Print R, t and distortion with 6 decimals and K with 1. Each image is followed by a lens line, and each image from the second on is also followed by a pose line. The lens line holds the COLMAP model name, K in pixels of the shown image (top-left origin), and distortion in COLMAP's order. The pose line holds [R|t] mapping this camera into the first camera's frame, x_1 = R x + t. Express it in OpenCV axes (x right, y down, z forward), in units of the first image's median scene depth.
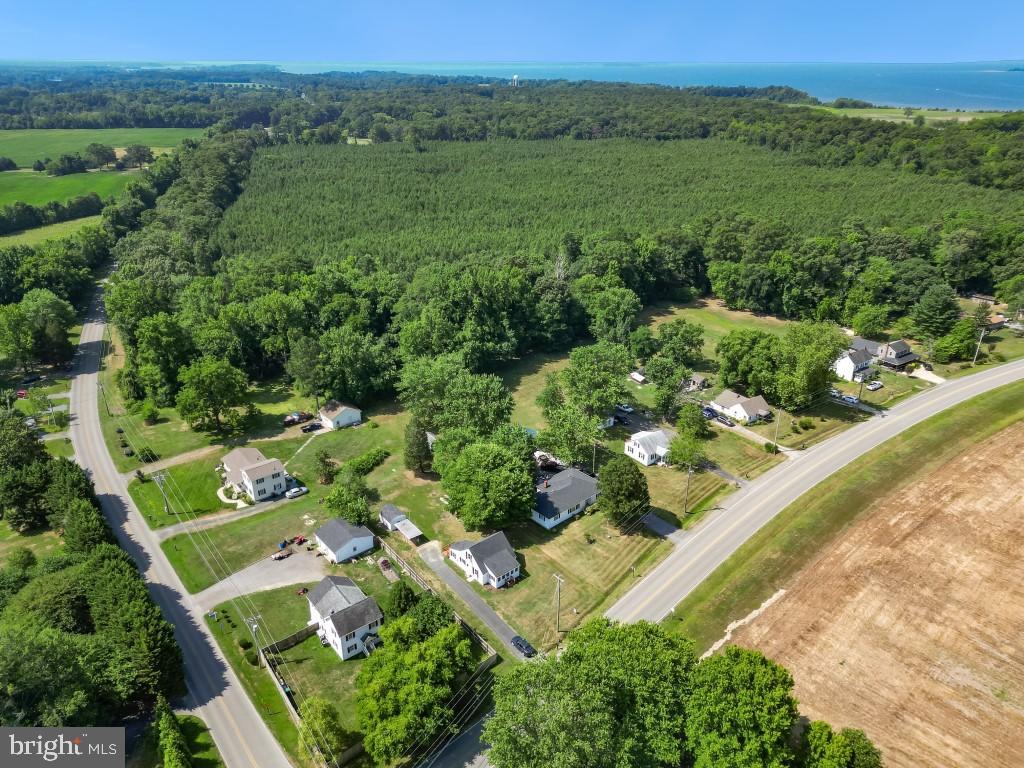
lens RADIAL K [[722.7, 0, 501.8], [0, 722.7, 373.0], [0, 0, 1]] dist [0.067858, -0.060151]
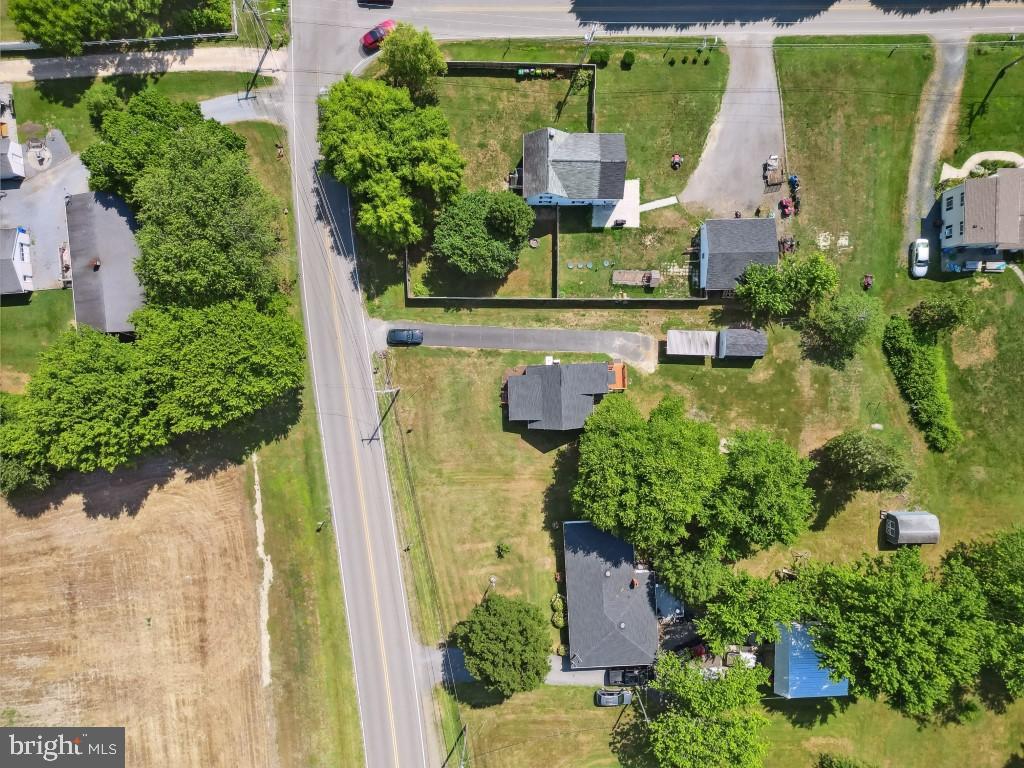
lens RADIAL K [[722.7, 0, 515.0], [0, 722.7, 389.4], [0, 0, 1]] dist [0.067858, -0.060151]
pose [[-0.619976, 0.783897, 0.033694, -0.017510], [-0.303454, -0.279158, 0.911036, -0.260962], [0.723564, 0.554596, 0.410949, 0.509836]]
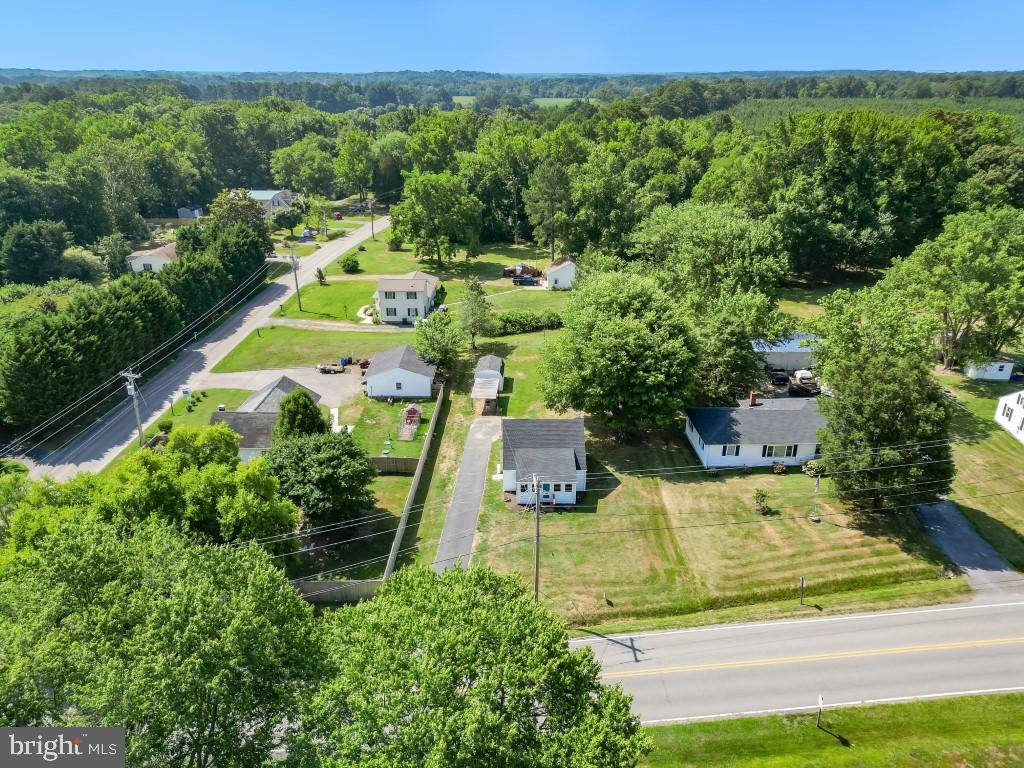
lens RADIAL K [[722.7, 0, 507.0], [0, 722.7, 388.0], [0, 0, 1]] dist [0.067858, -0.060151]
pose [[0.766562, 0.254640, -0.589526, 0.194791], [-0.251002, 0.963800, 0.089925, 0.121927], [0.591084, 0.079039, 0.802728, 0.406756]]
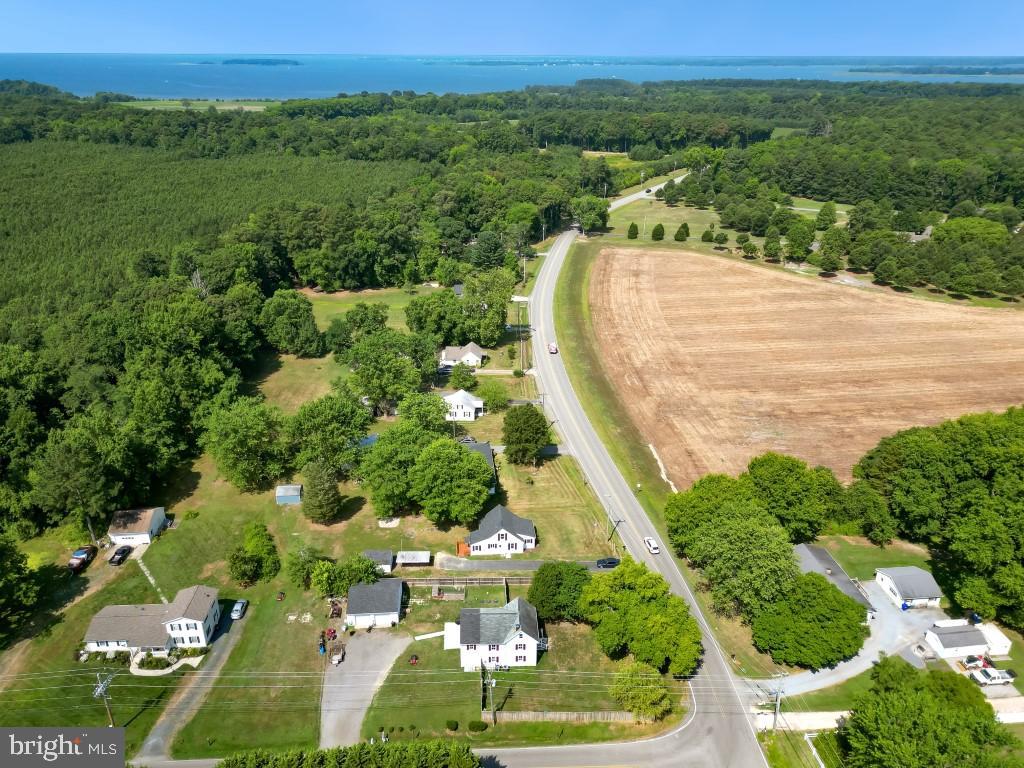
lens RADIAL K [[722.7, 0, 505.1], [0, 722.7, 383.3], [0, 0, 1]] dist [0.067858, -0.060151]
pose [[0.587180, -0.329343, 0.739427, -0.536183], [0.314050, 0.934622, 0.166896, -0.090515], [-0.746051, 0.134219, 0.652222, 0.210620]]
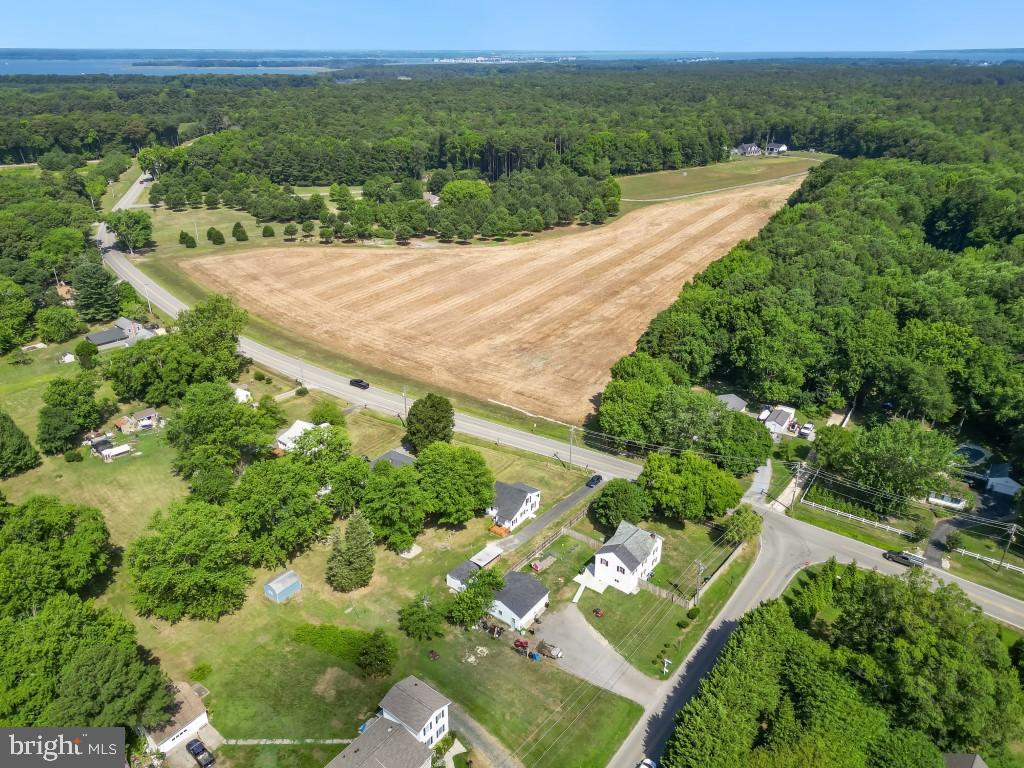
lens RADIAL K [[722.7, 0, 502.3], [0, 722.7, 389.6], [0, 0, 1]] dist [0.067858, -0.060151]
pose [[-0.233442, -0.409338, 0.882013, -0.688147], [0.383530, 0.794775, 0.470360, -0.306359], [-0.893538, 0.448080, -0.028540, 0.718524]]
